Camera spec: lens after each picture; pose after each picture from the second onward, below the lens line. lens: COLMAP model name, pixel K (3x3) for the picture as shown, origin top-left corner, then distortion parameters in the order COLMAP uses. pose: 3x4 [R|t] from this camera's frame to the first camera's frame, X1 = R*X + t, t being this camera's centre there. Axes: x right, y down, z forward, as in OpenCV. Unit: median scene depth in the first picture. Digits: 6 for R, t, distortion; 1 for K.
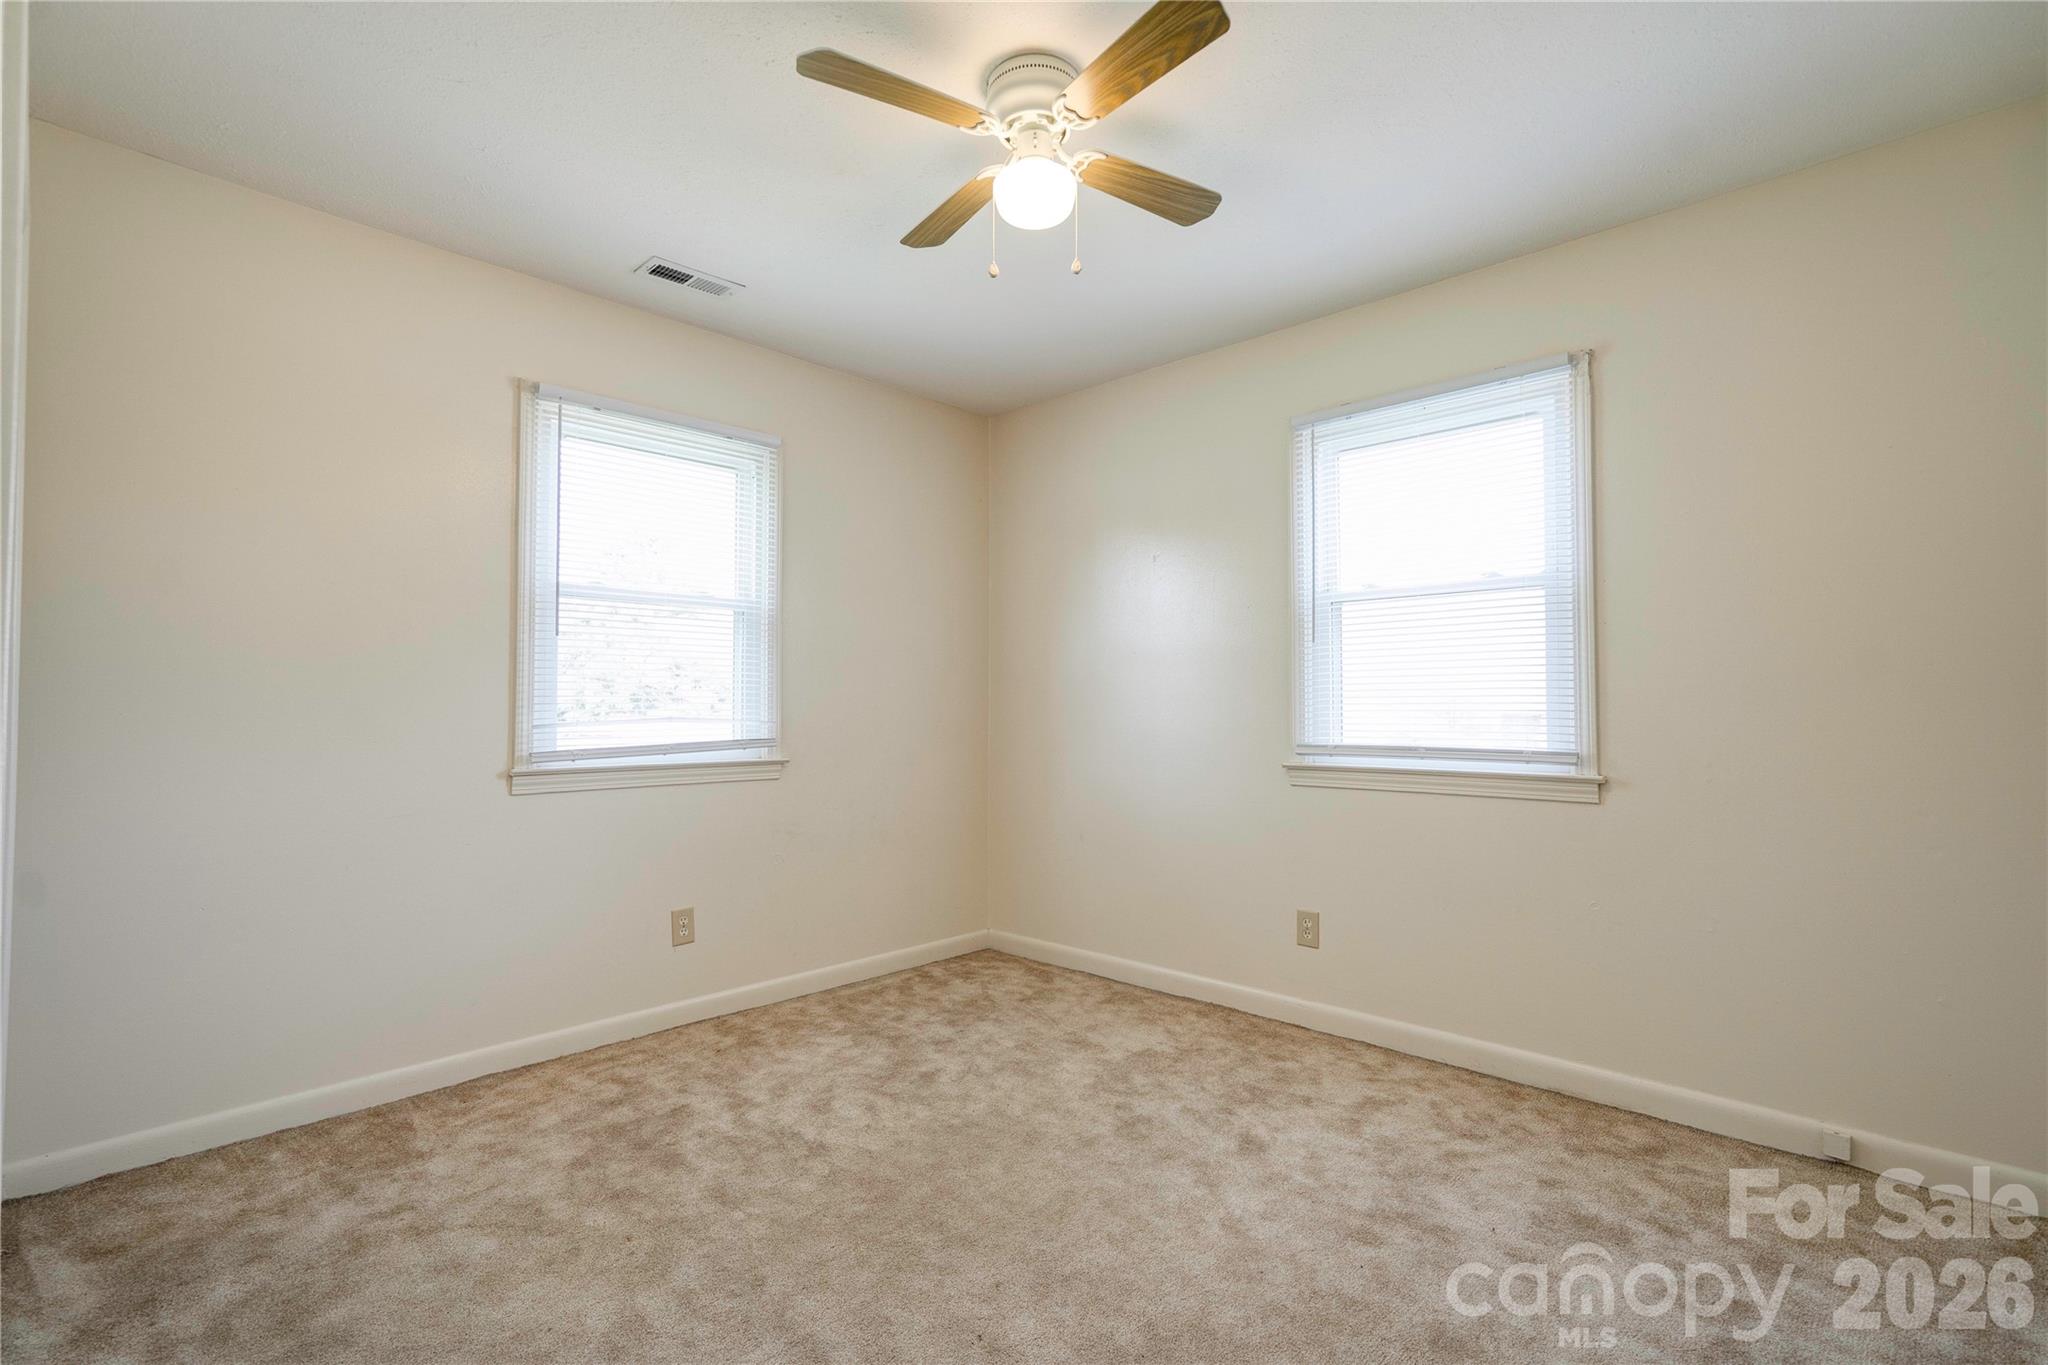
lens RADIAL K [[924.7, 0, 1015.7], [0, 924.7, 682.3], [0, 0, 1]] dist [-0.001358, 0.009365]
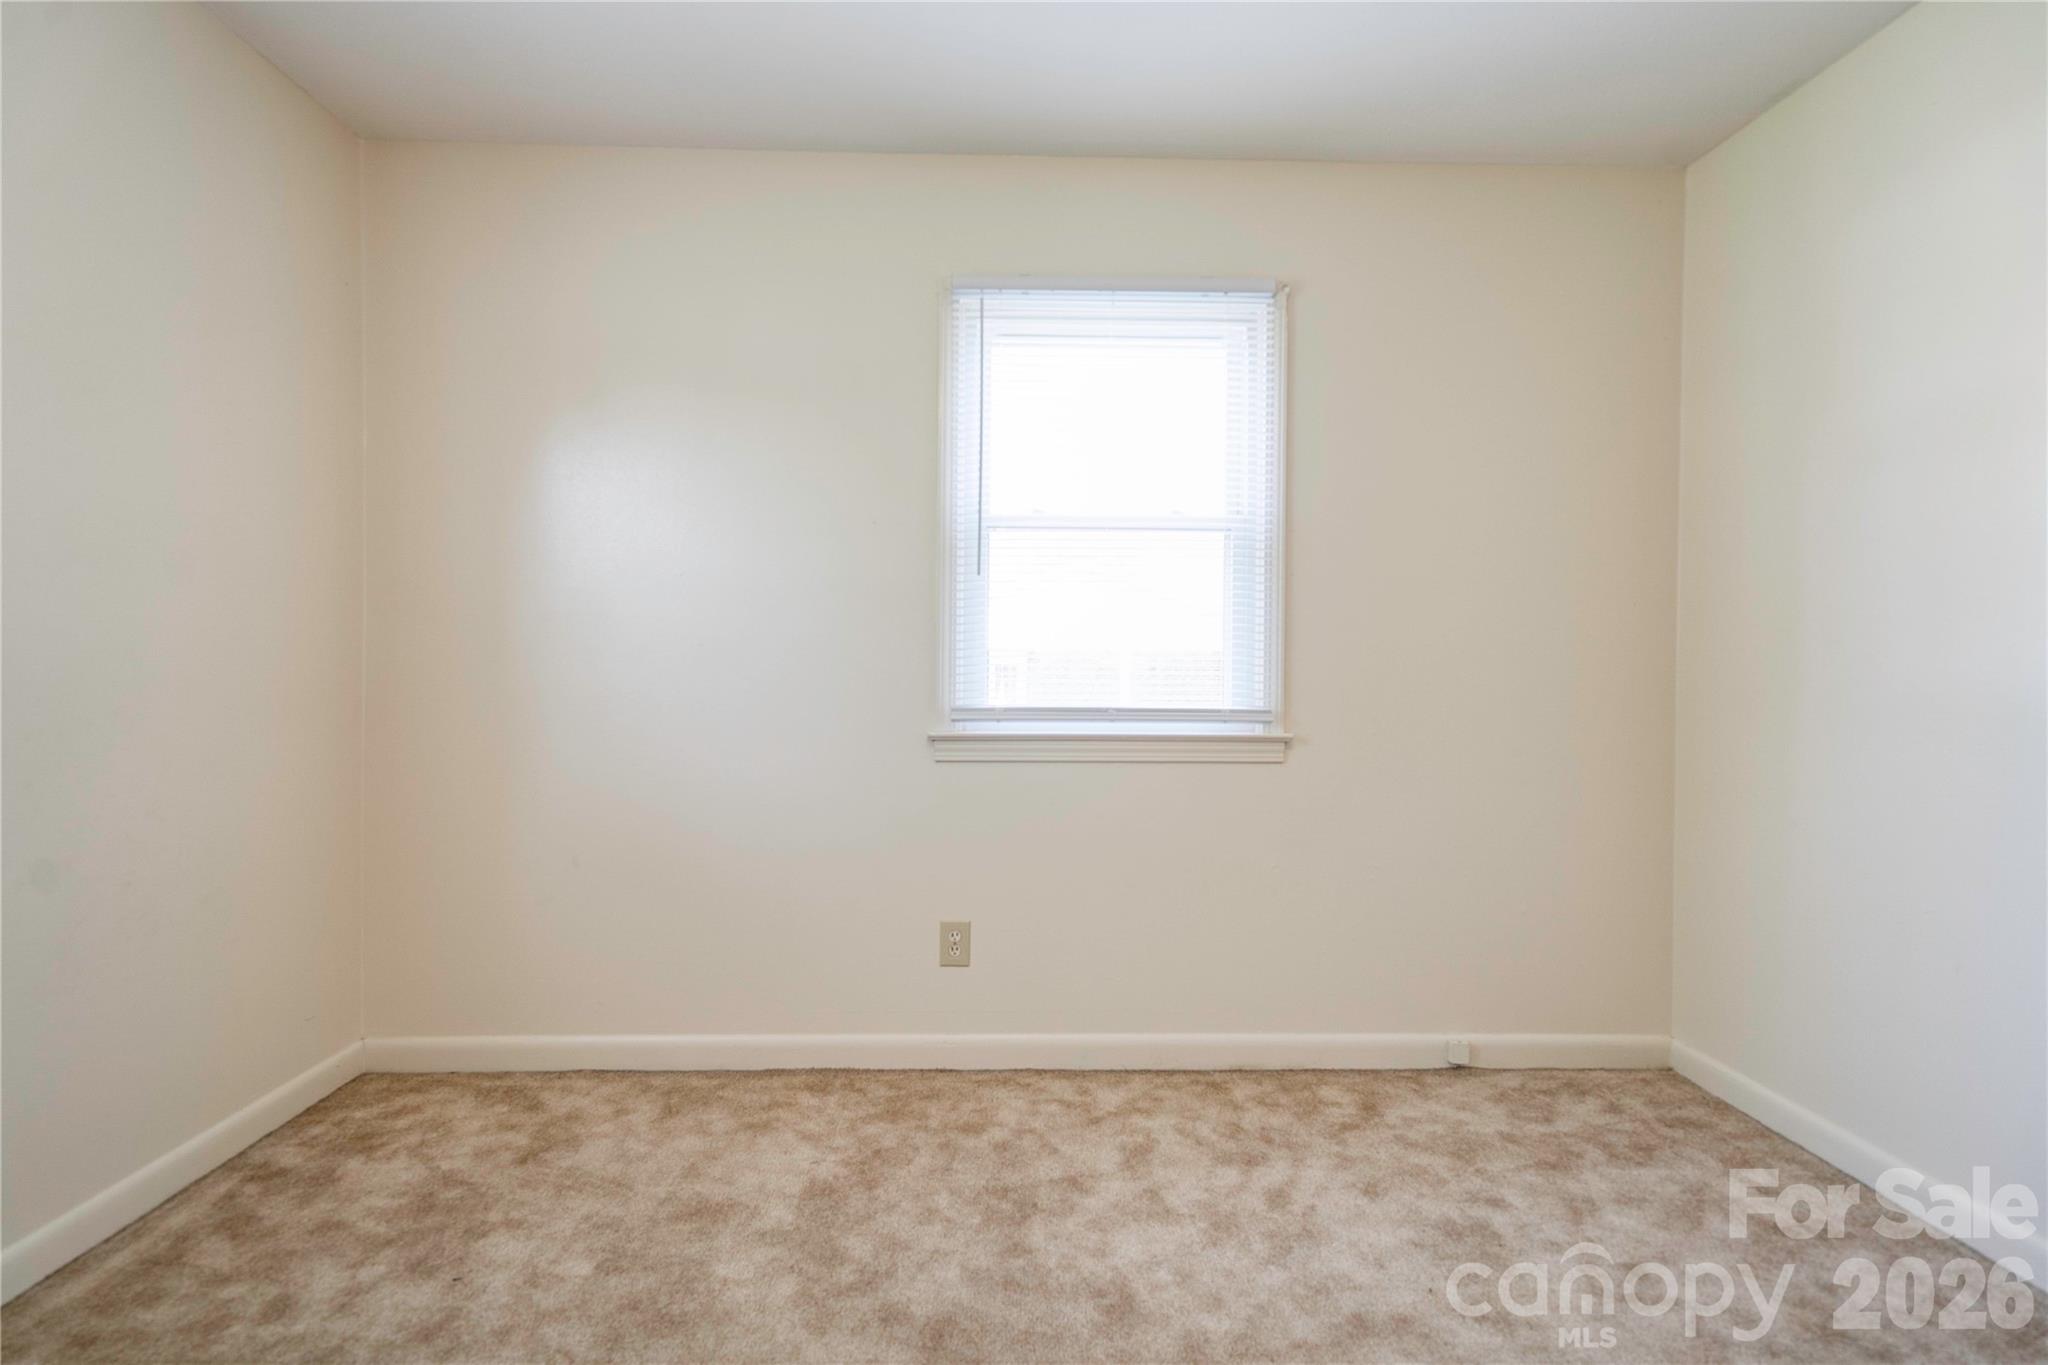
lens RADIAL K [[924.7, 0, 1015.7], [0, 924.7, 682.3], [0, 0, 1]] dist [-0.001358, 0.009365]
pose [[0.711229, -0.005694, 0.702938, -0.195010], [-0.025621, 0.999093, 0.034016, 0.018254], [-0.702494, -0.042203, 0.710438, 0.417193]]
